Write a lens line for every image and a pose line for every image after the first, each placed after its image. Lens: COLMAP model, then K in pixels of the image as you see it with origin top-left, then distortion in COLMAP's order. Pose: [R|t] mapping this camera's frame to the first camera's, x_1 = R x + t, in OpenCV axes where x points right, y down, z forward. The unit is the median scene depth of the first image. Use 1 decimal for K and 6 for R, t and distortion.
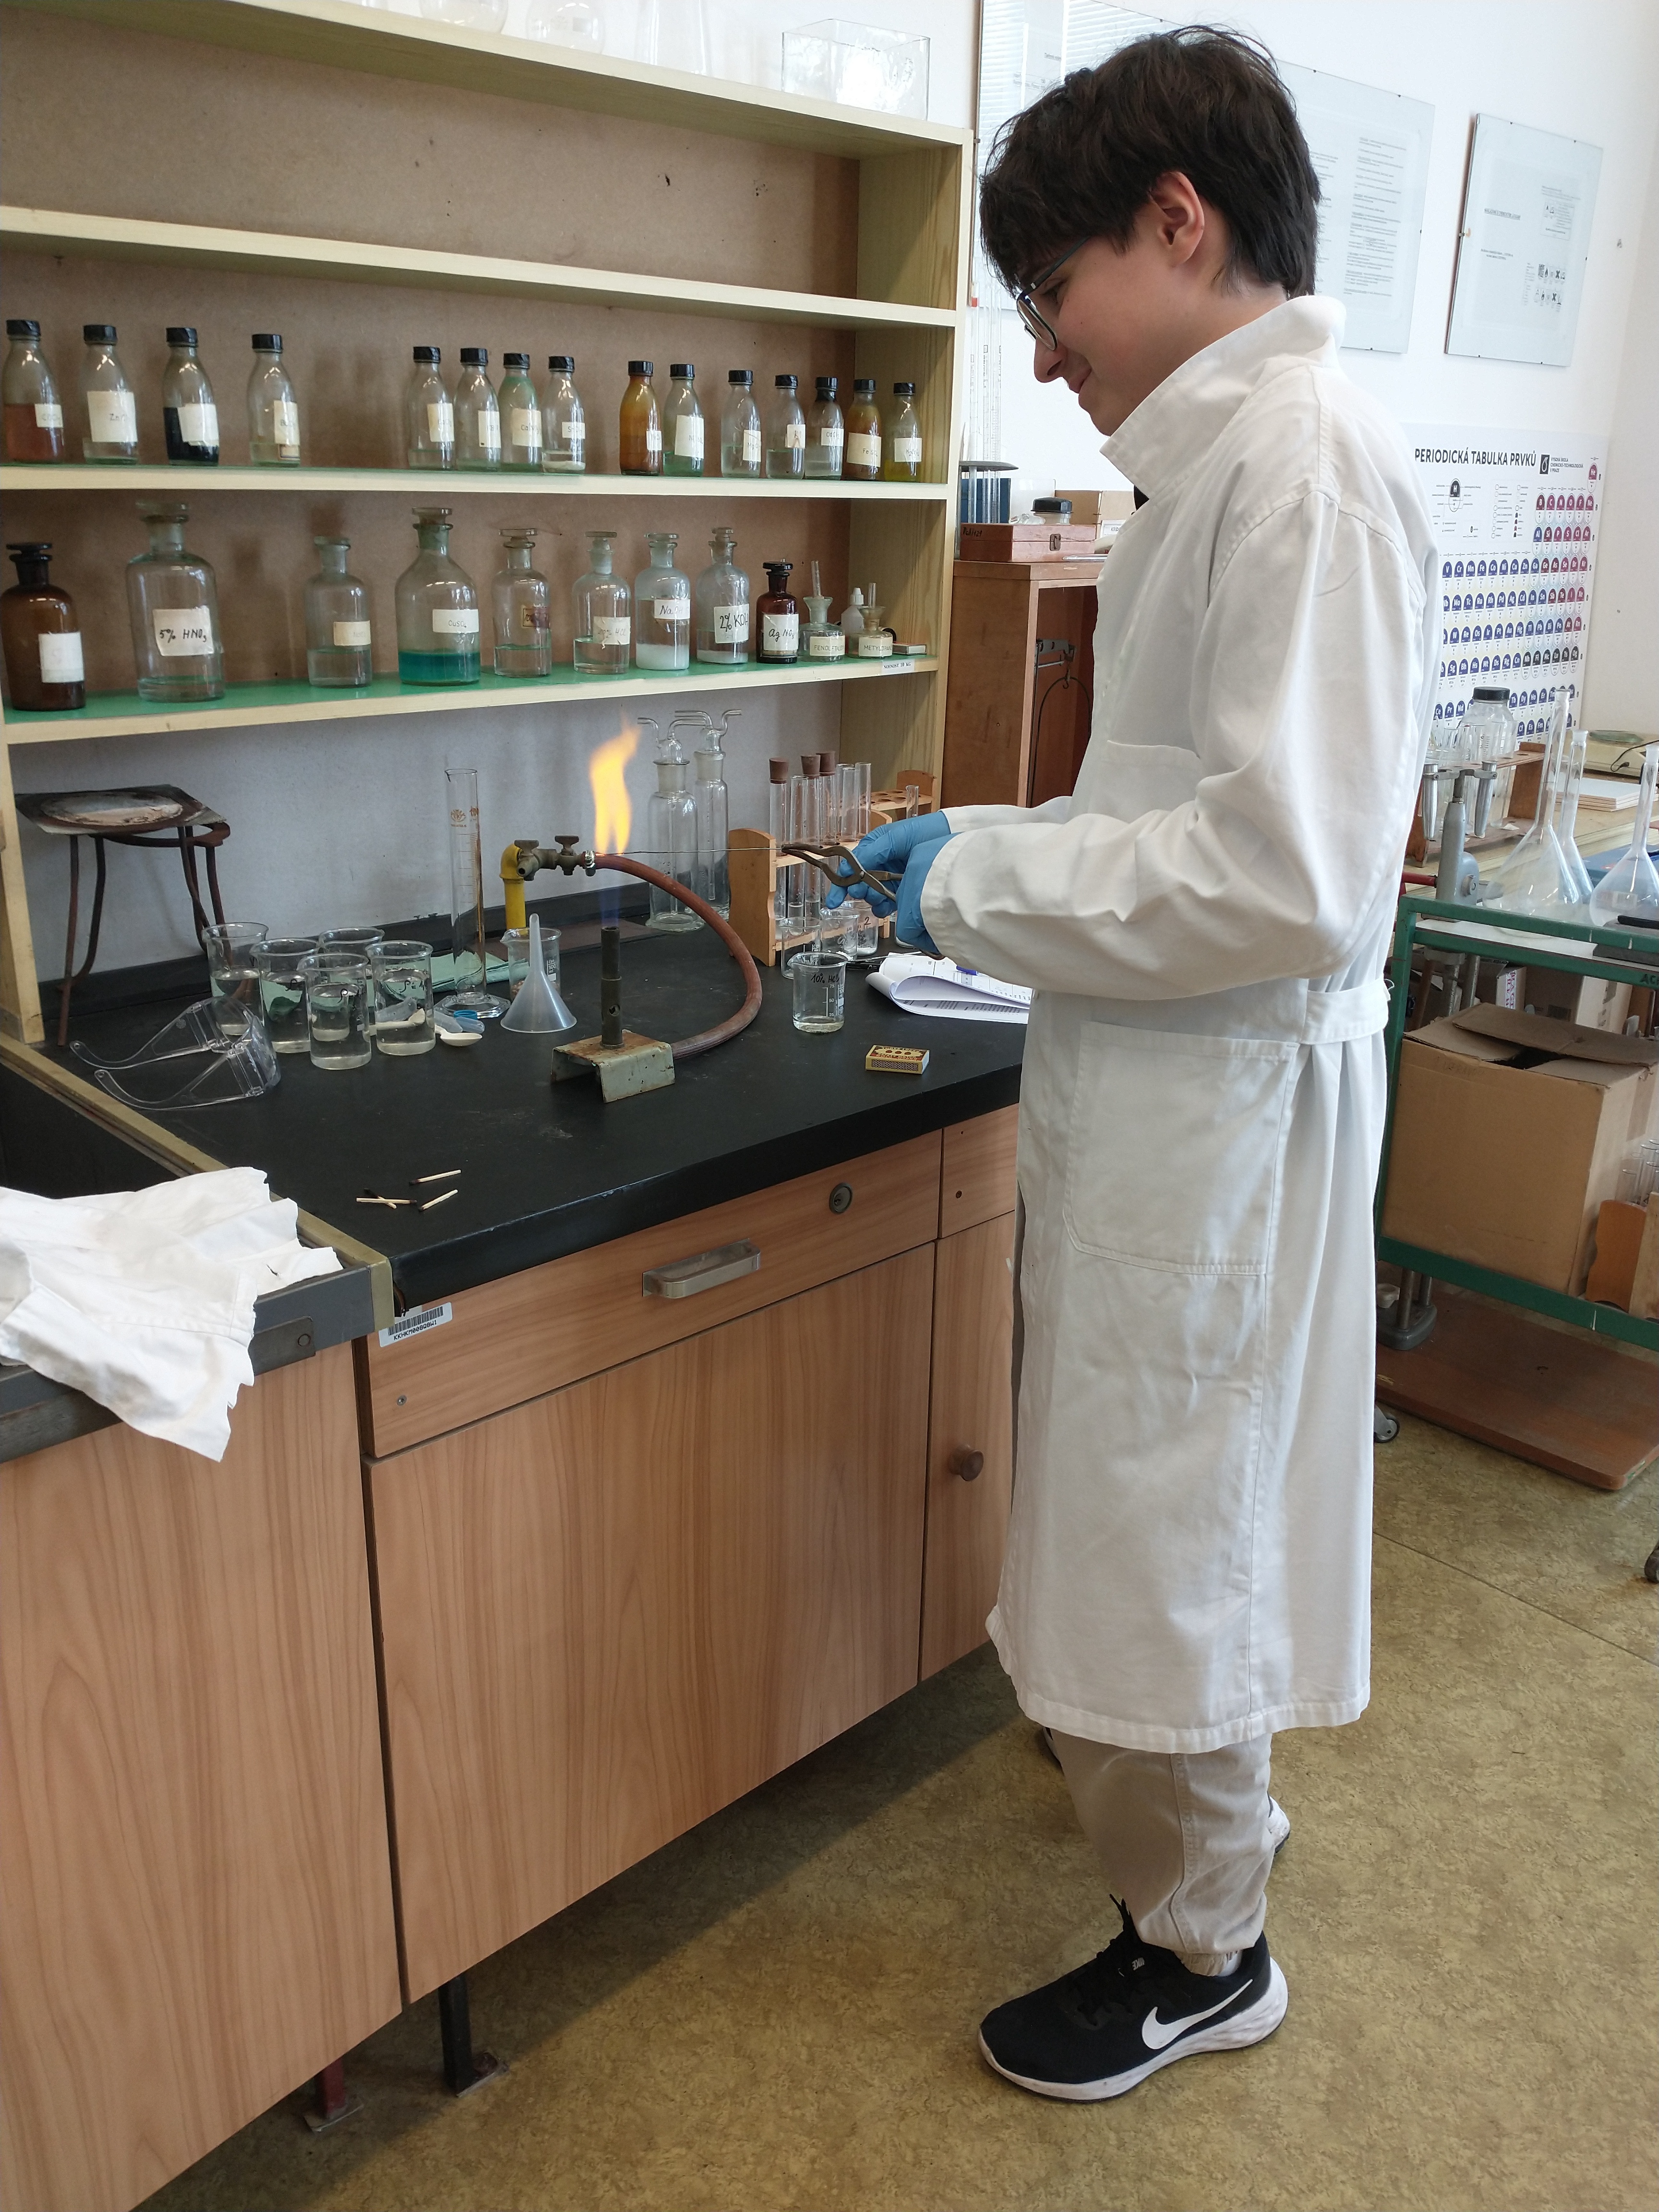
lens RADIAL K [[1825.7, 0, 828.1], [0, 1825.7, 1156.0], [0, 0, 1]] dist [0.032794, -0.090113]
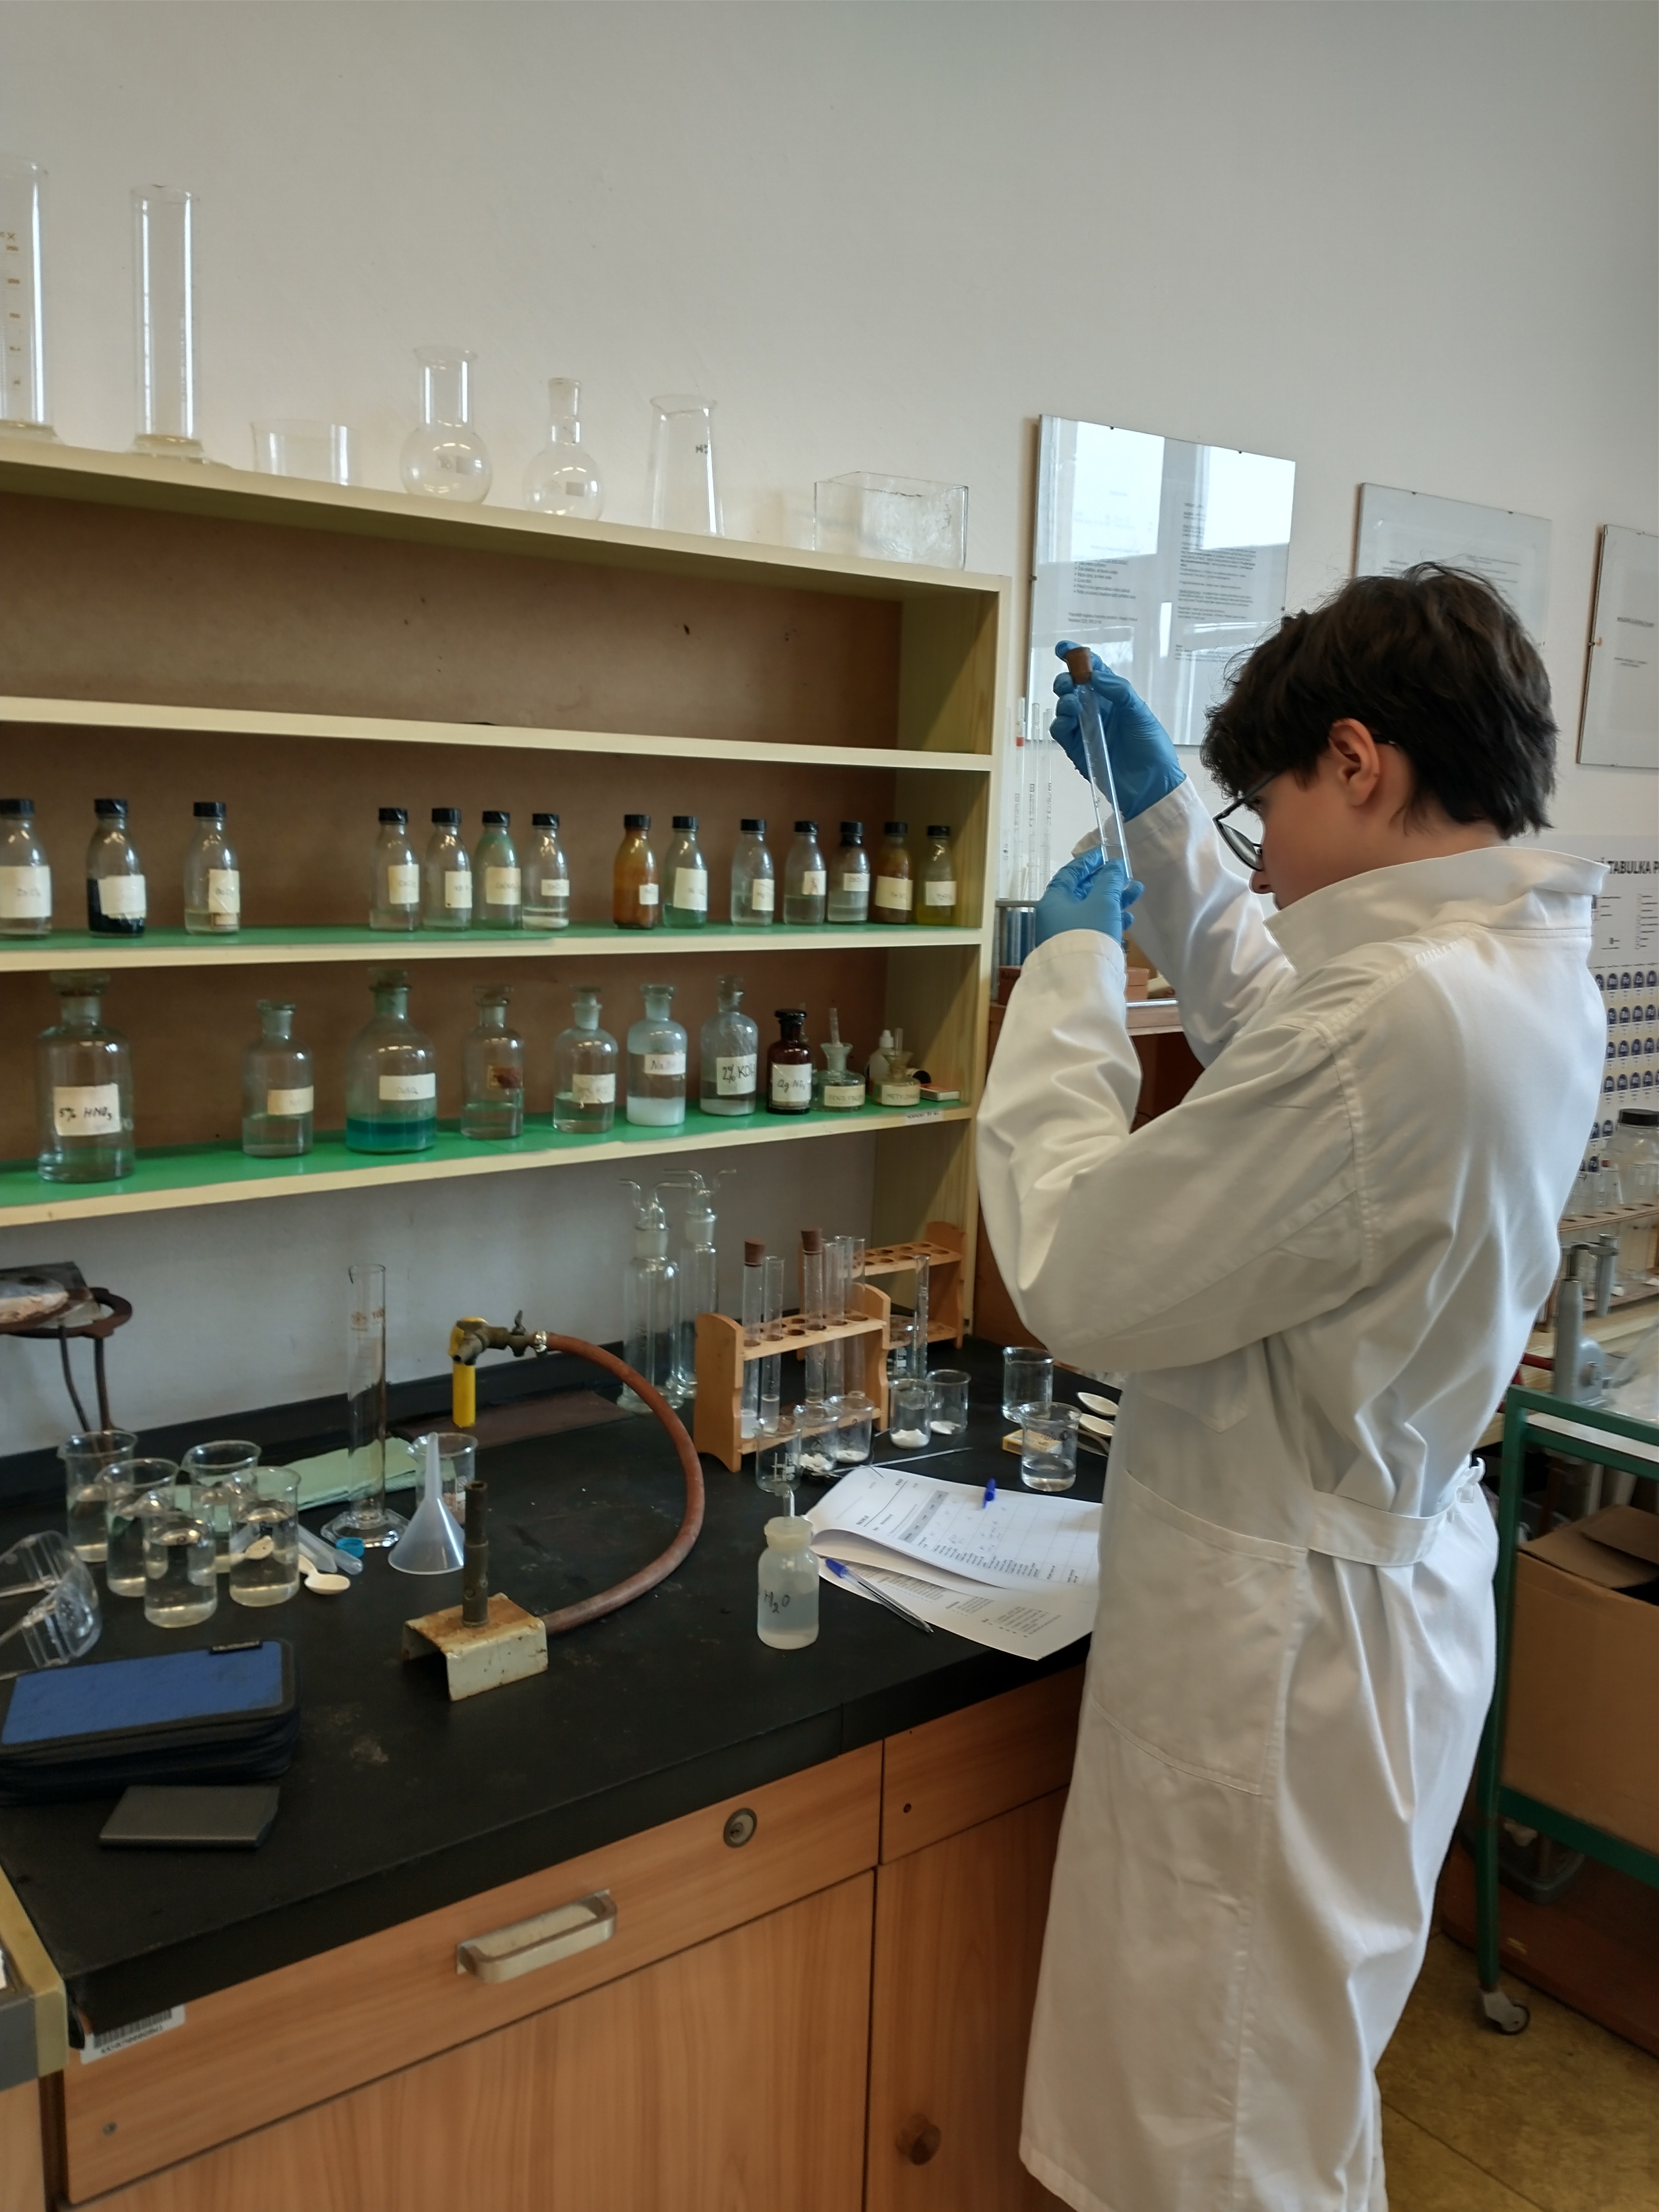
lens RADIAL K [[1769.1, 0, 809.8], [0, 1769.1, 1114.5], [0, 0, 1]] dist [0.041364, -0.076103]
pose [[0.991910, 0.029749, -0.123406, 0.099527], [-0.051624, 0.982665, -0.178057, -0.117834], [0.115970, 0.182987, 0.976251, 0.137672]]
